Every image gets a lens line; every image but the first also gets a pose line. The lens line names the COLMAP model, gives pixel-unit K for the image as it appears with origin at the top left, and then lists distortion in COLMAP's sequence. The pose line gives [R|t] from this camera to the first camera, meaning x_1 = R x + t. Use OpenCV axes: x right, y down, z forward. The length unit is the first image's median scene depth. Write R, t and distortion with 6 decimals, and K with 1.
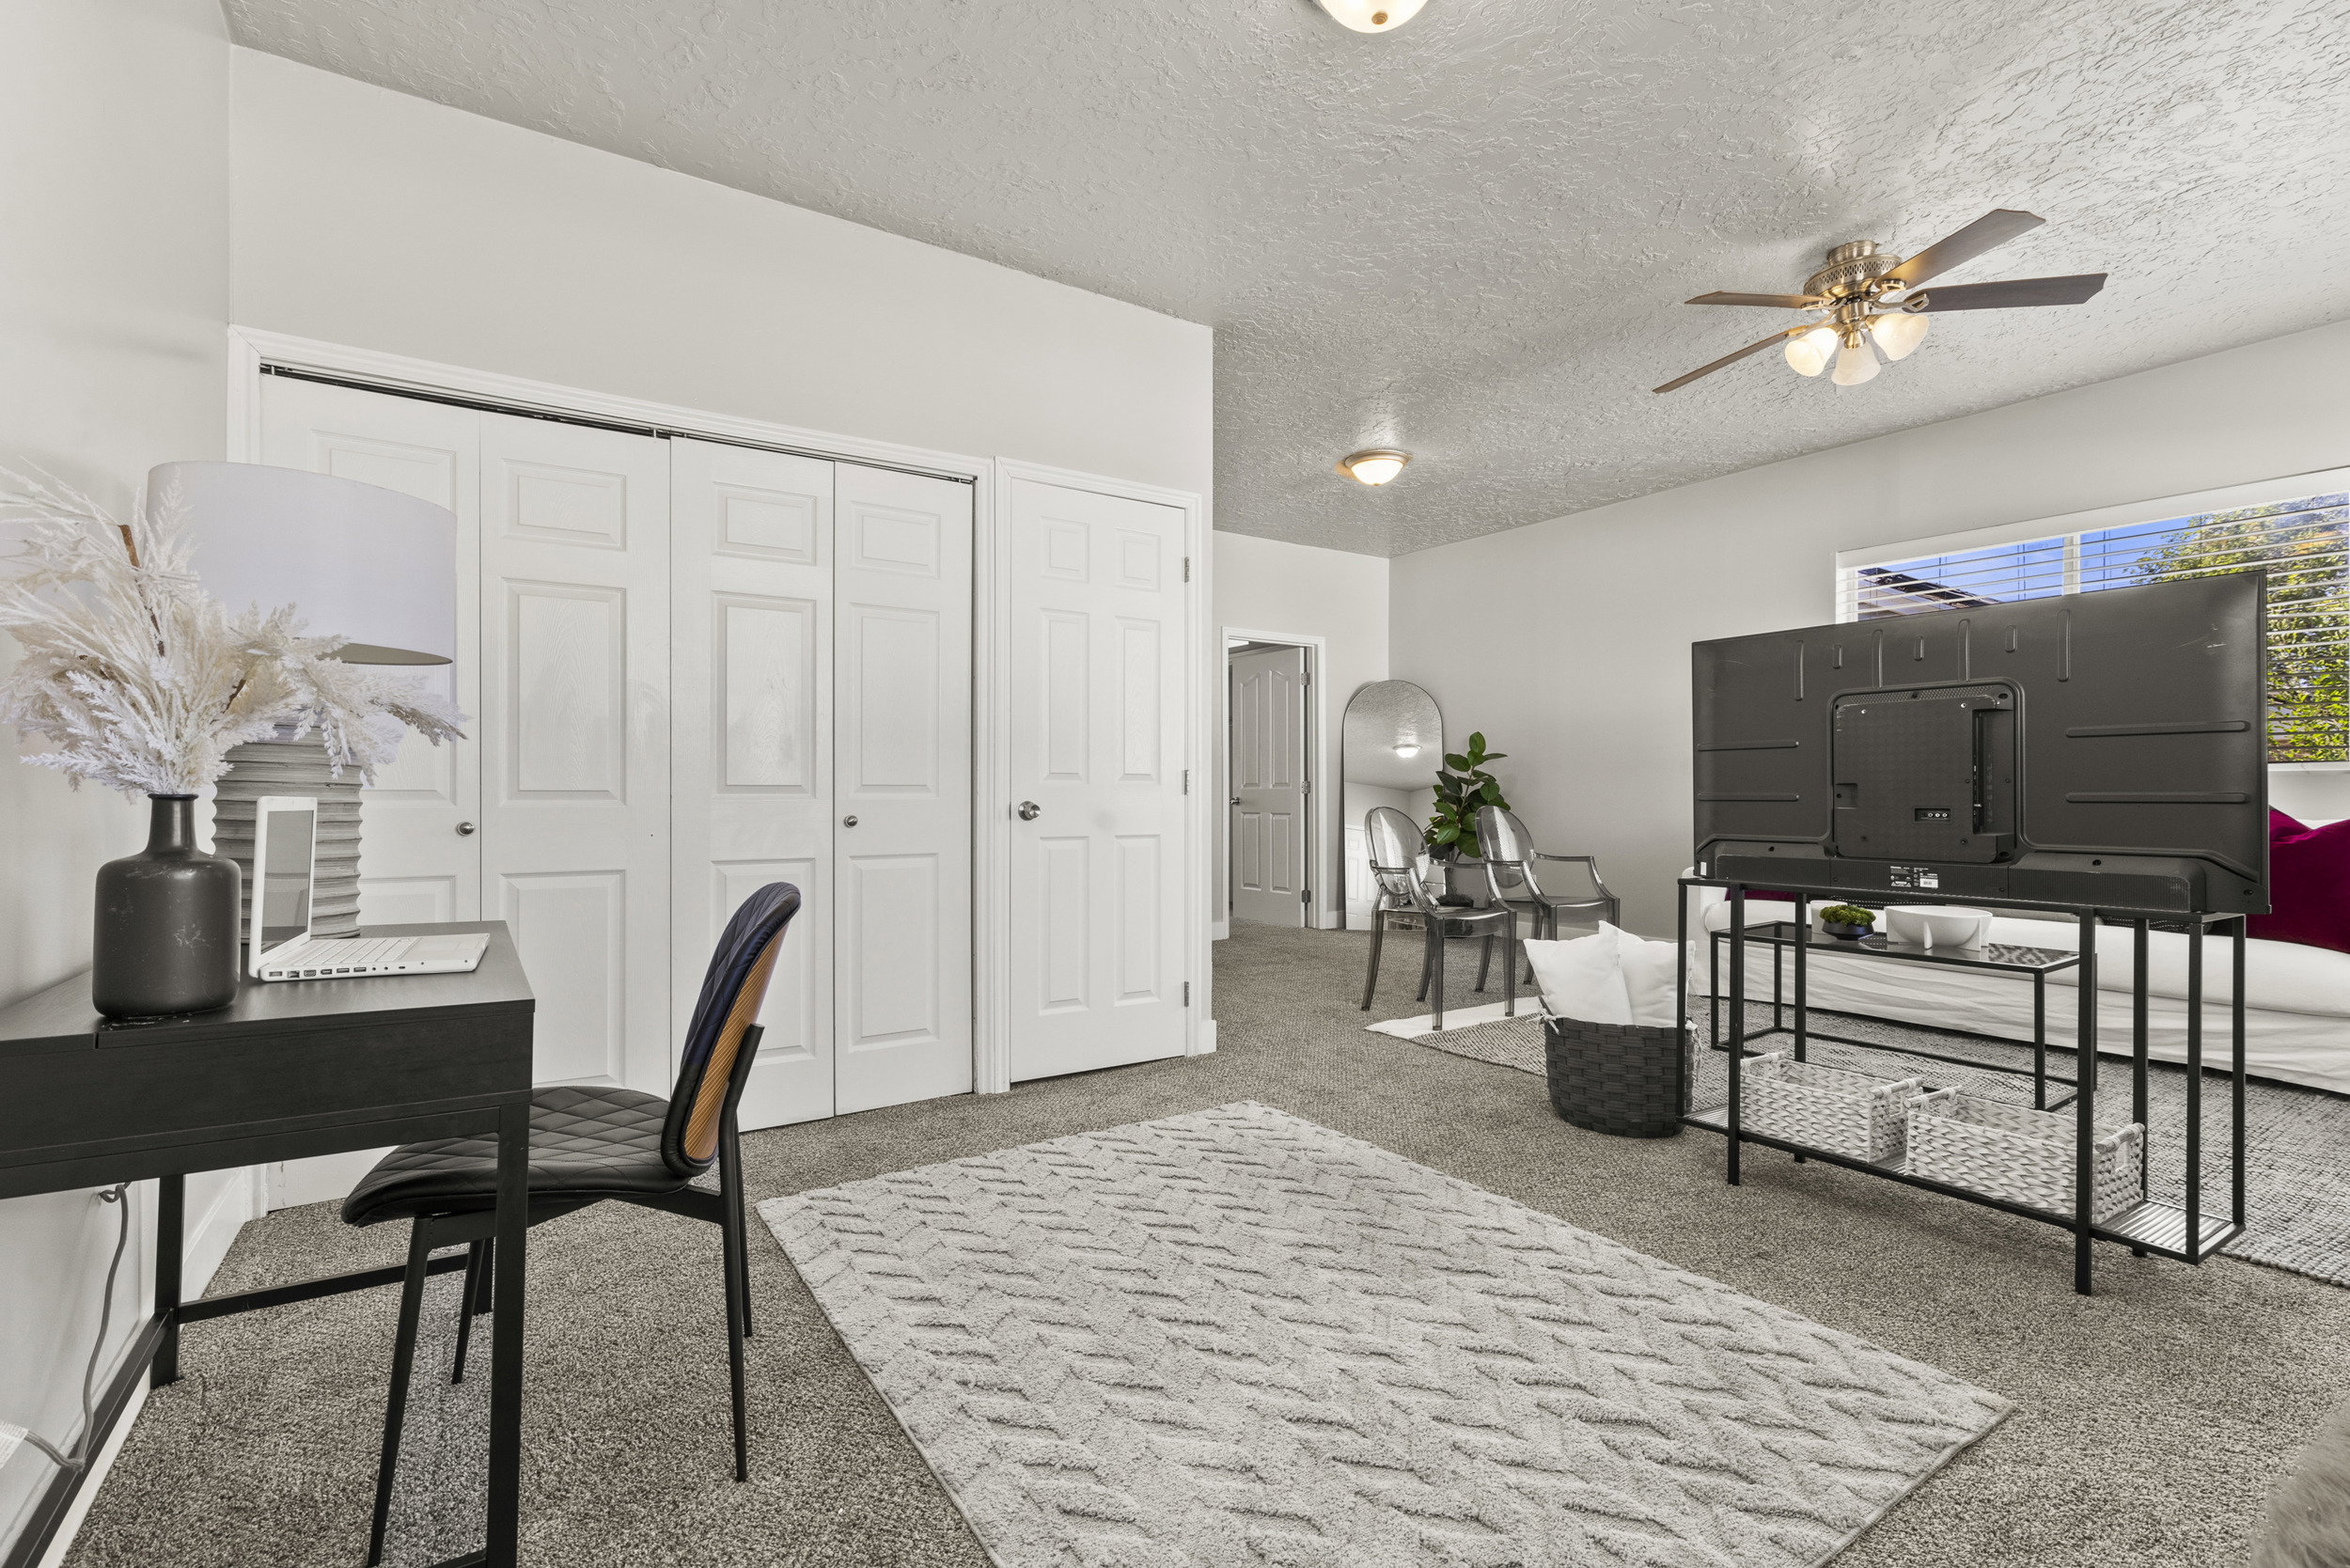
lens RADIAL K [[1069.1, 0, 1158.9], [0, 1069.1, 781.1], [0, 0, 1]] dist [0.009318, -0.001157]
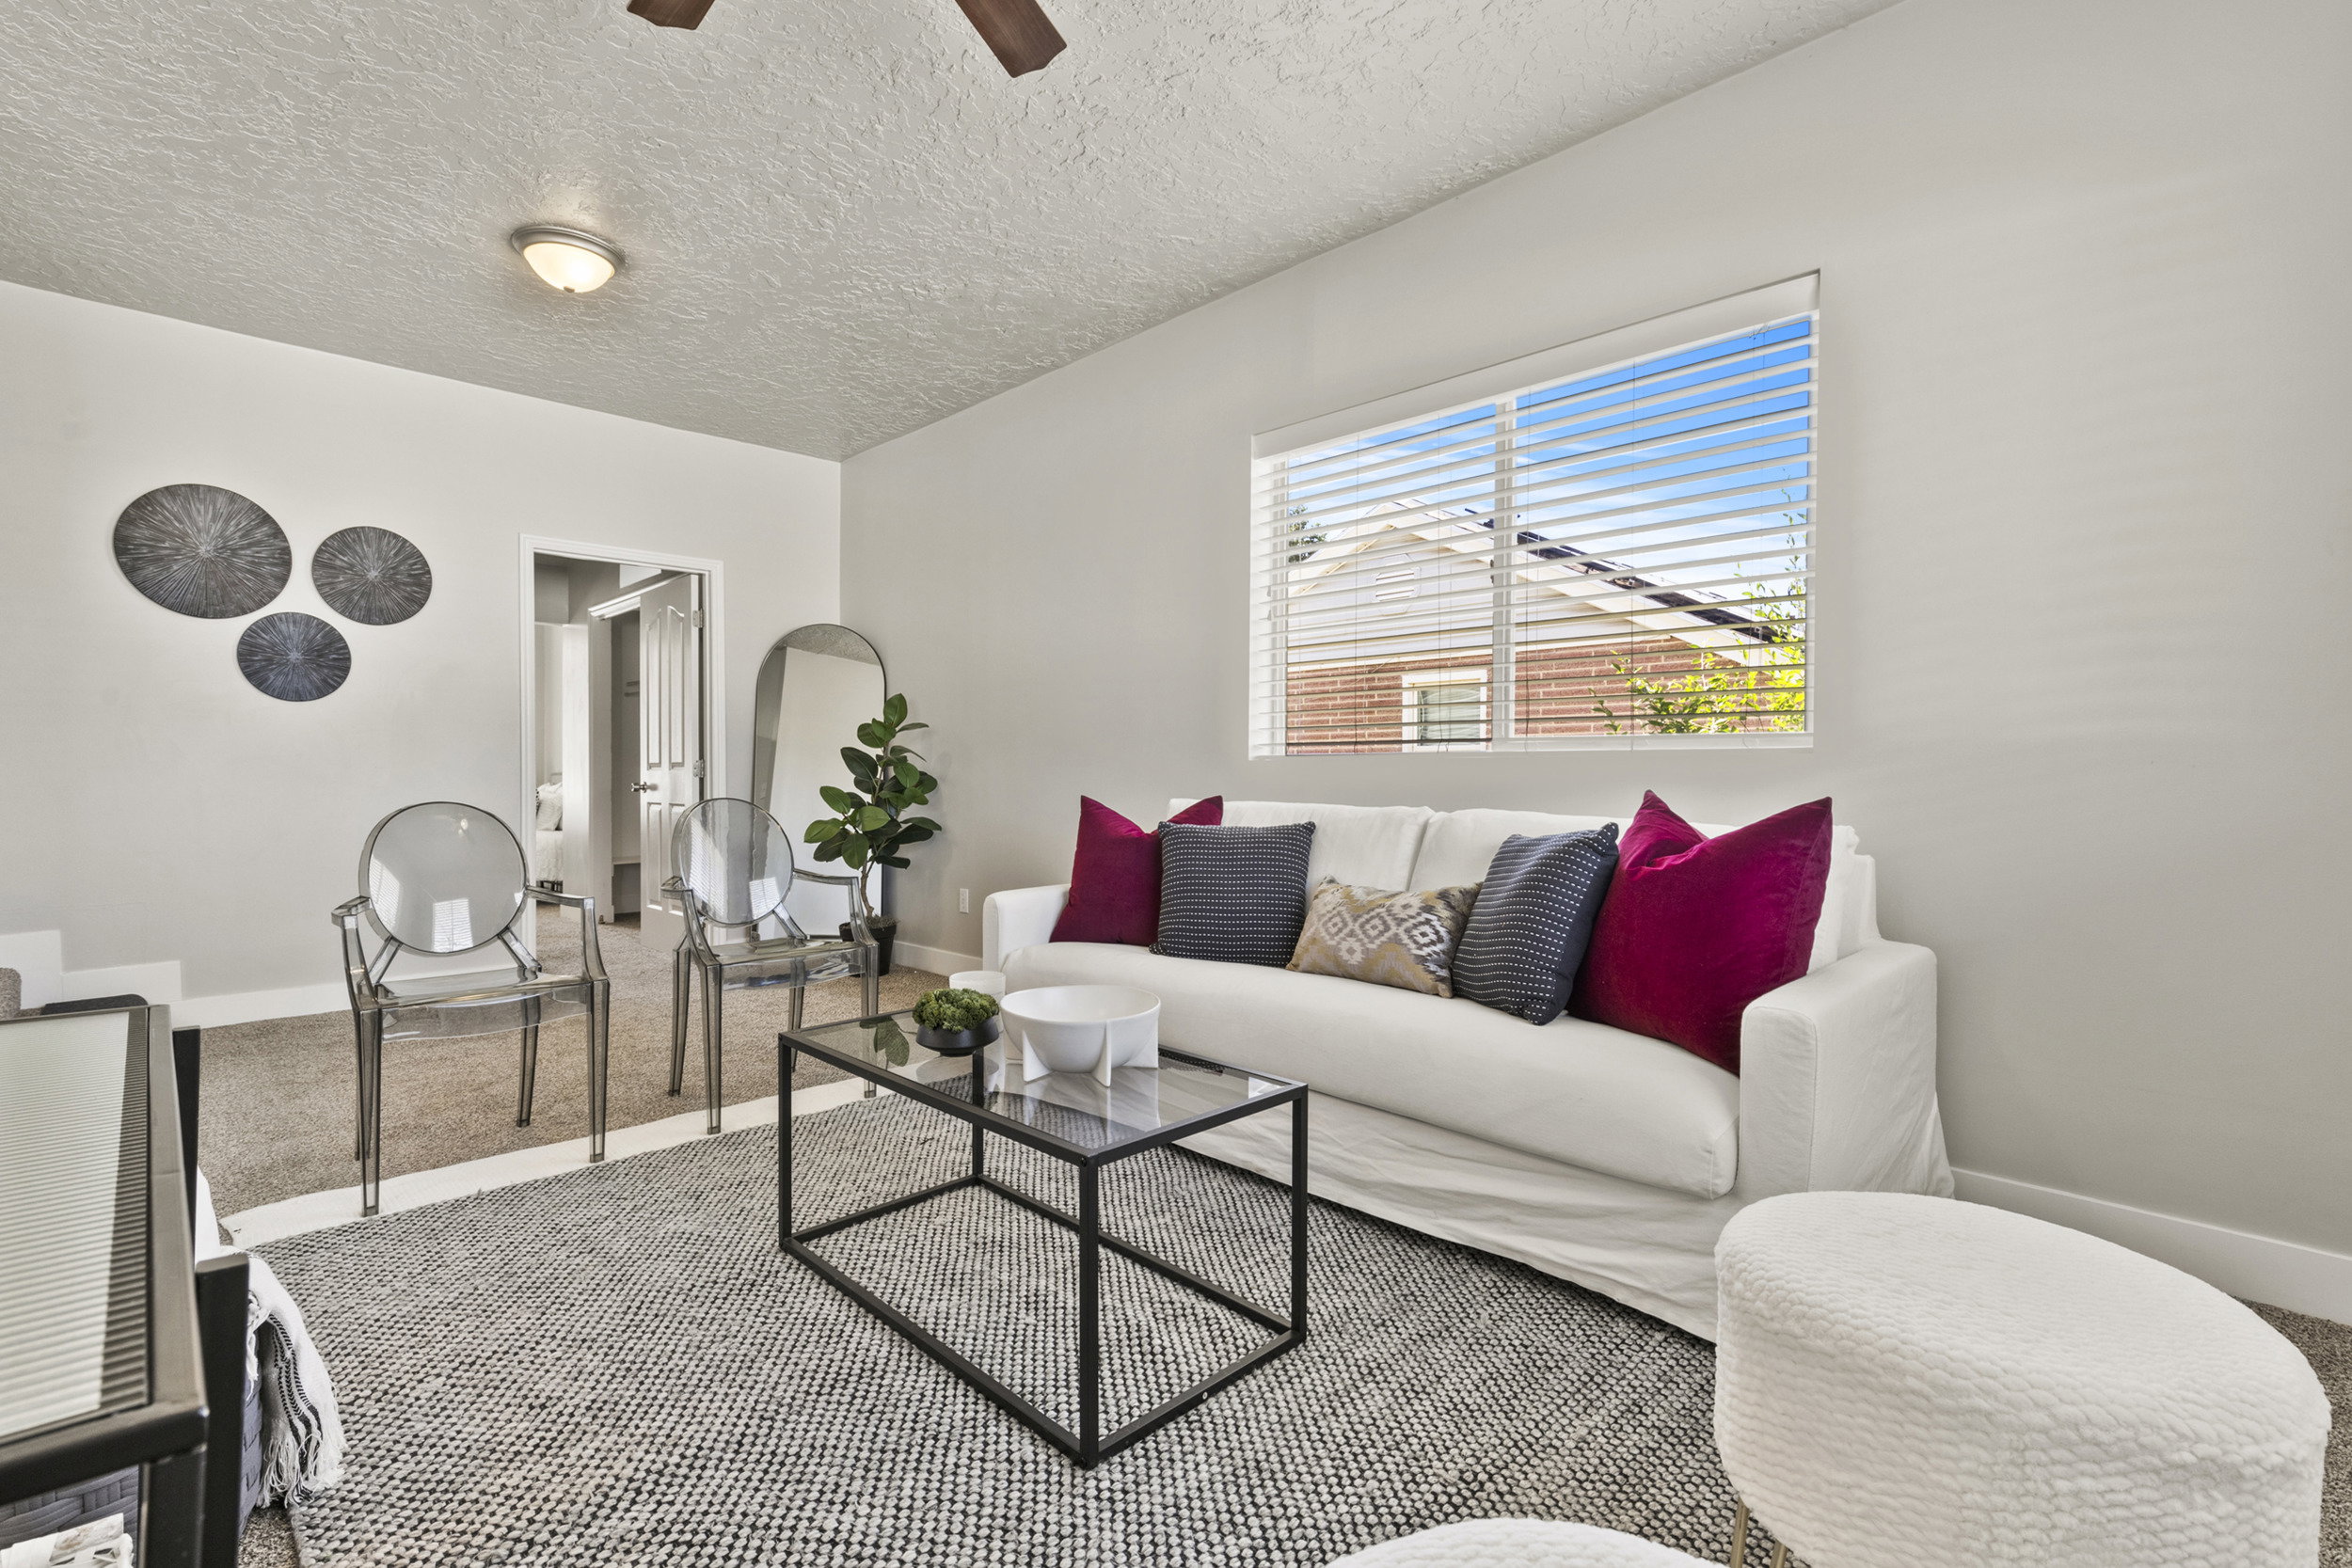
lens RADIAL K [[1069.8, 0, 1179.8], [0, 1069.8, 785.2], [0, 0, 1]] dist [0.009318, -0.001157]
pose [[0.980778, -0.003020, 0.195104, 0.473026], [-0.001762, 0.999702, 0.024332, -0.000616], [-0.195120, -0.024208, 0.980481, 0.330685]]
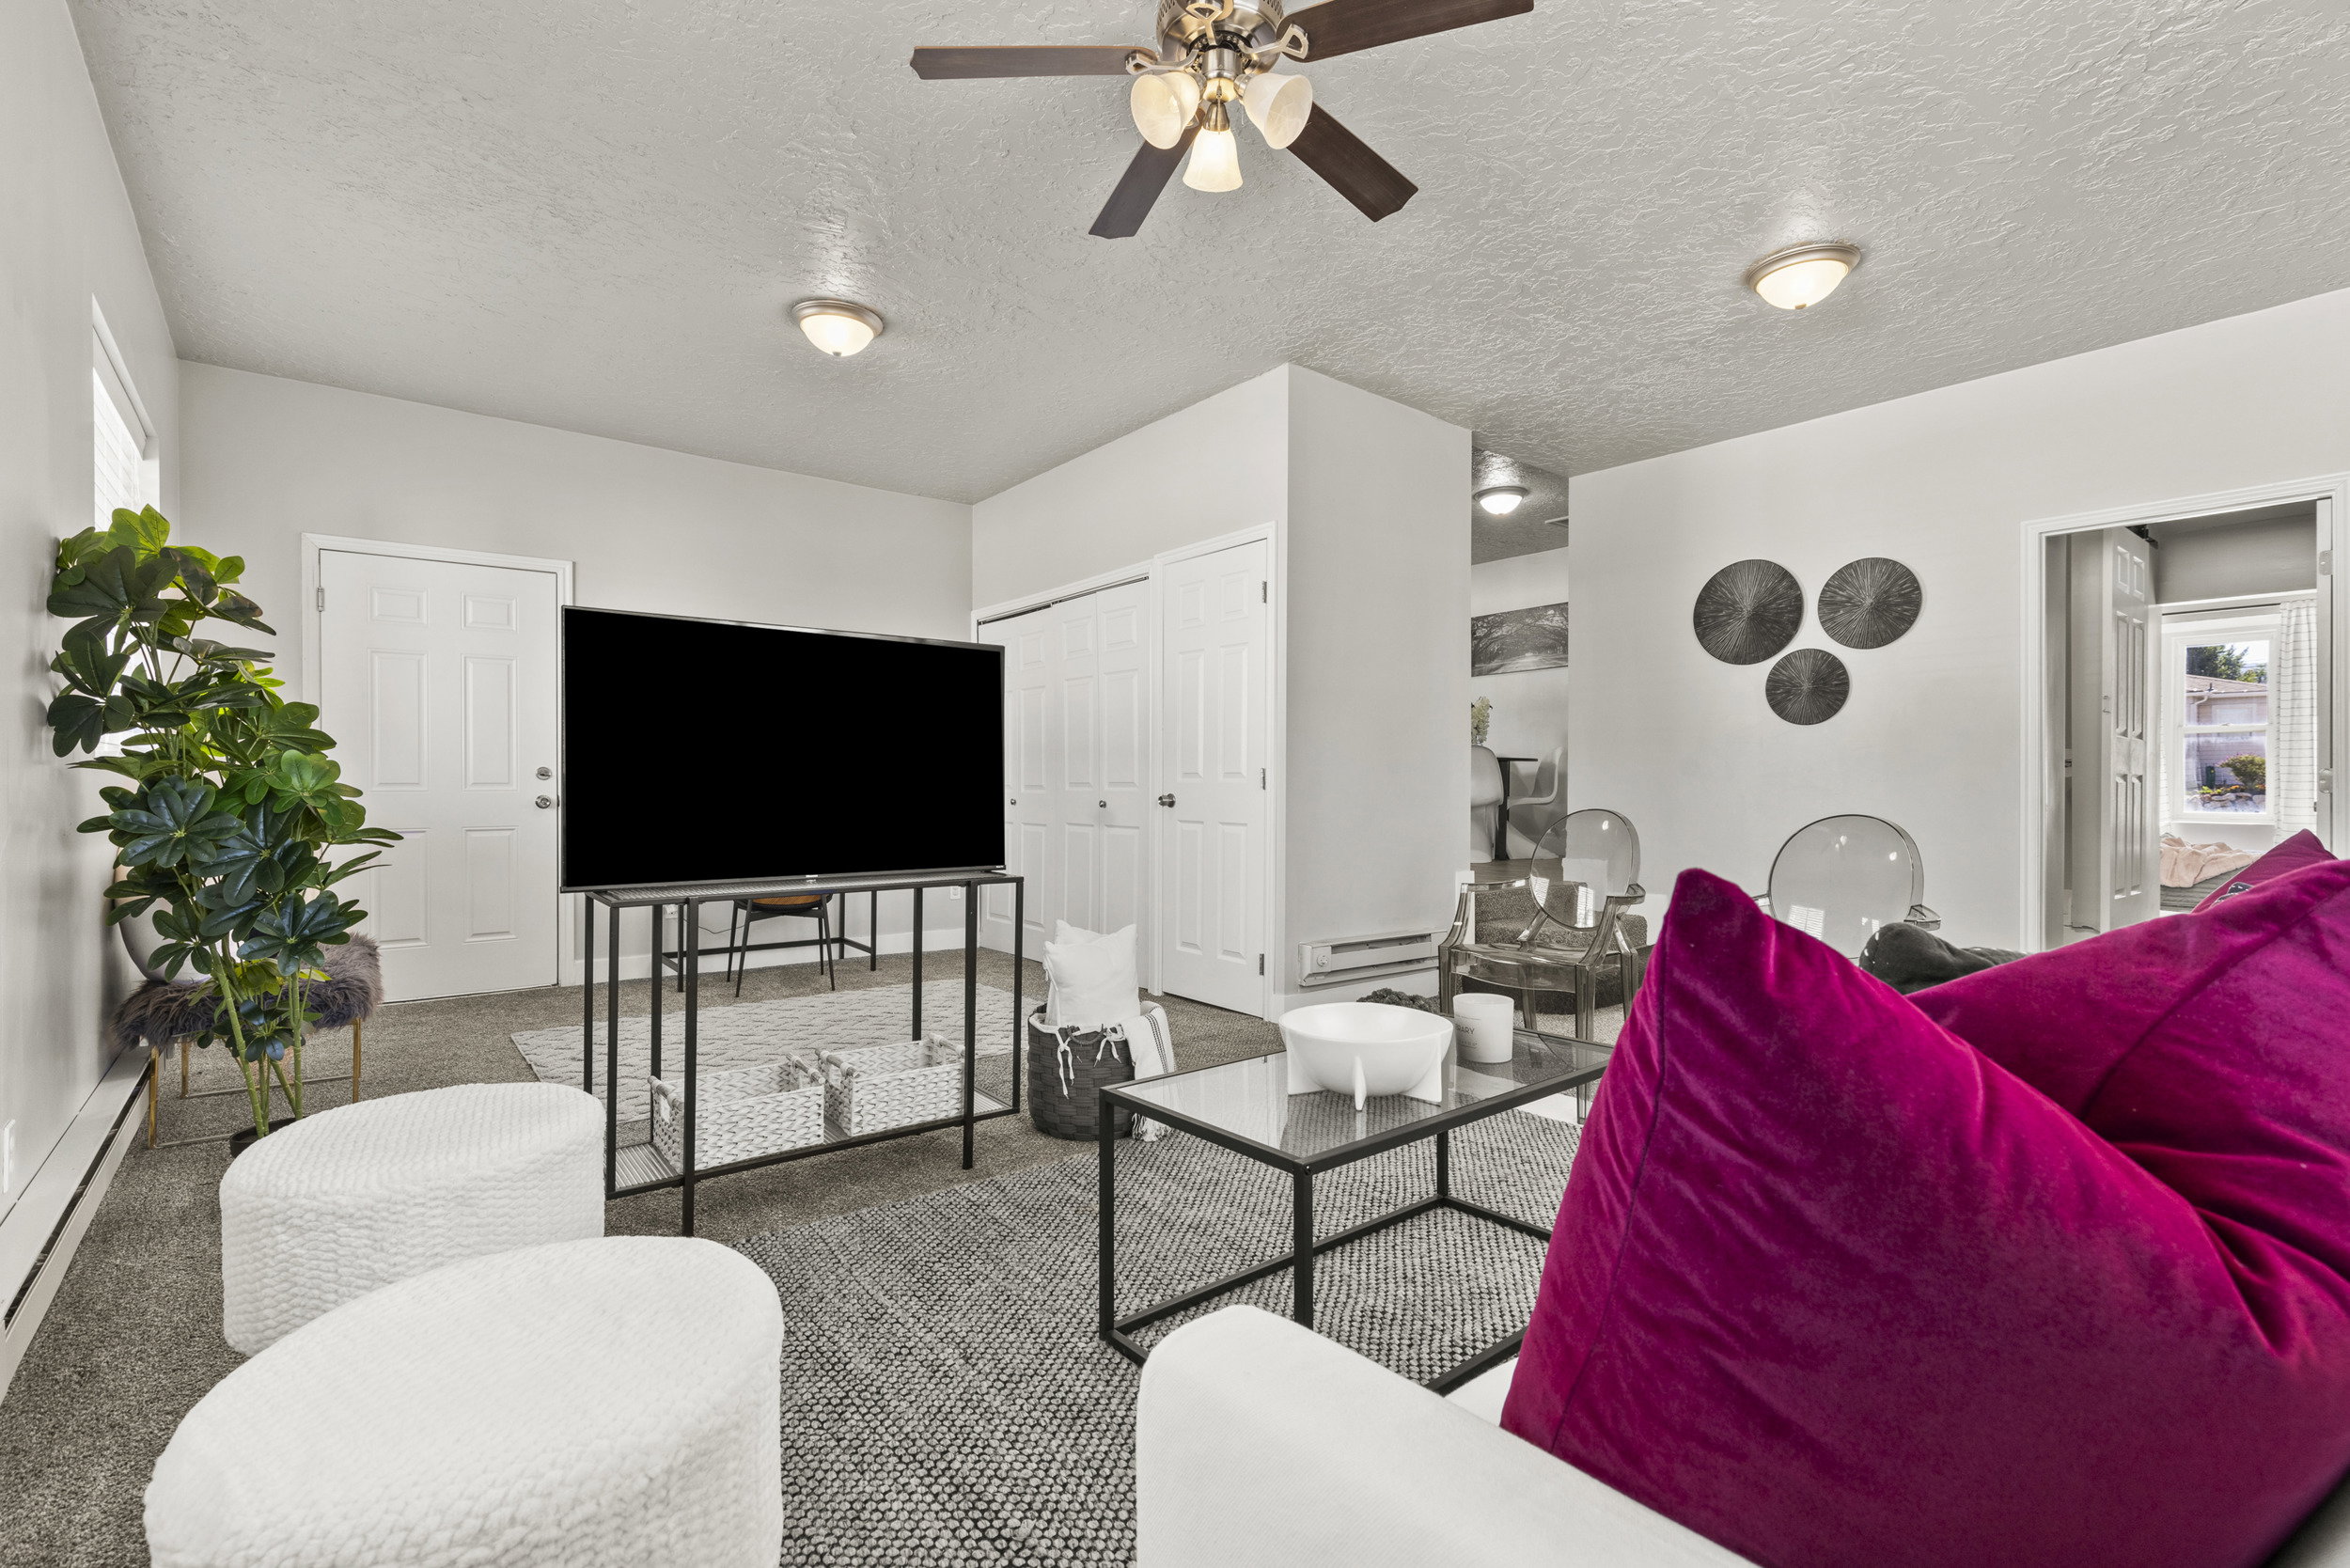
lens RADIAL K [[1069.1, 0, 1170.2], [0, 1069.1, 776.0], [0, 0, 1]] dist [0.009318, -0.001157]
pose [[0.084913, -0.008046, -0.996356, 0.877018], [0.006057, 0.999953, -0.007558, 0.006231], [0.996370, -0.005393, 0.084958, 0.621451]]
